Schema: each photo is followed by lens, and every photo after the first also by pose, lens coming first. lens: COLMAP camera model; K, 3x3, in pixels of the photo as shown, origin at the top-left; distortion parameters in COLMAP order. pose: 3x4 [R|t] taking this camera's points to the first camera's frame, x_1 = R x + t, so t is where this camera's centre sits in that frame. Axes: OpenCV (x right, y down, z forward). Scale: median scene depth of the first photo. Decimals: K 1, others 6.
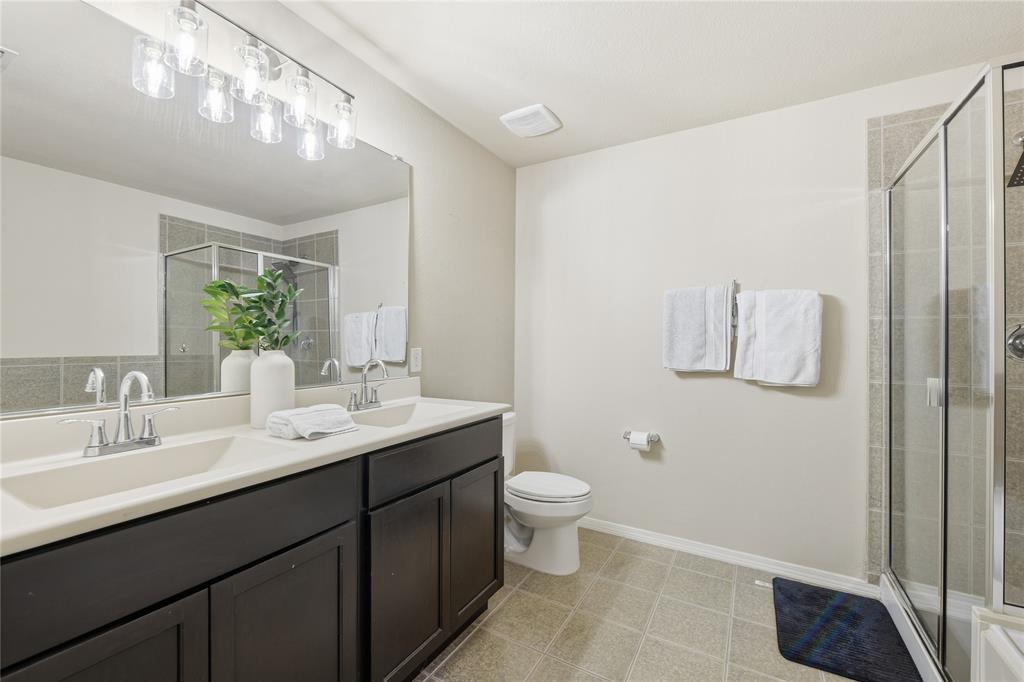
lens RADIAL K [[411.7, 0, 516.3], [0, 411.7, 342.3], [0, 0, 1]] dist [-0.004015, -0.001603]
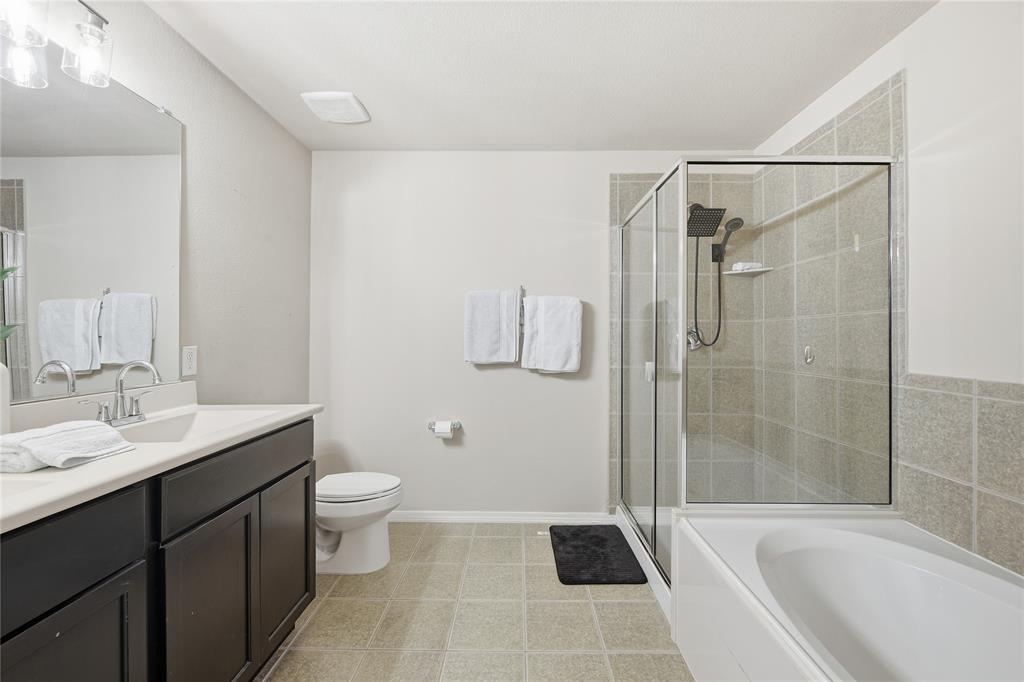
lens RADIAL K [[411.7, 0, 505.5], [0, 411.7, 342.1], [0, 0, 1]] dist [-0.004015, -0.001603]
pose [[0.876642, -0.007508, 0.481085, -0.100515], [0.003184, 0.999947, 0.009803, -0.000513], [-0.481133, -0.007062, 0.876619, -0.031938]]
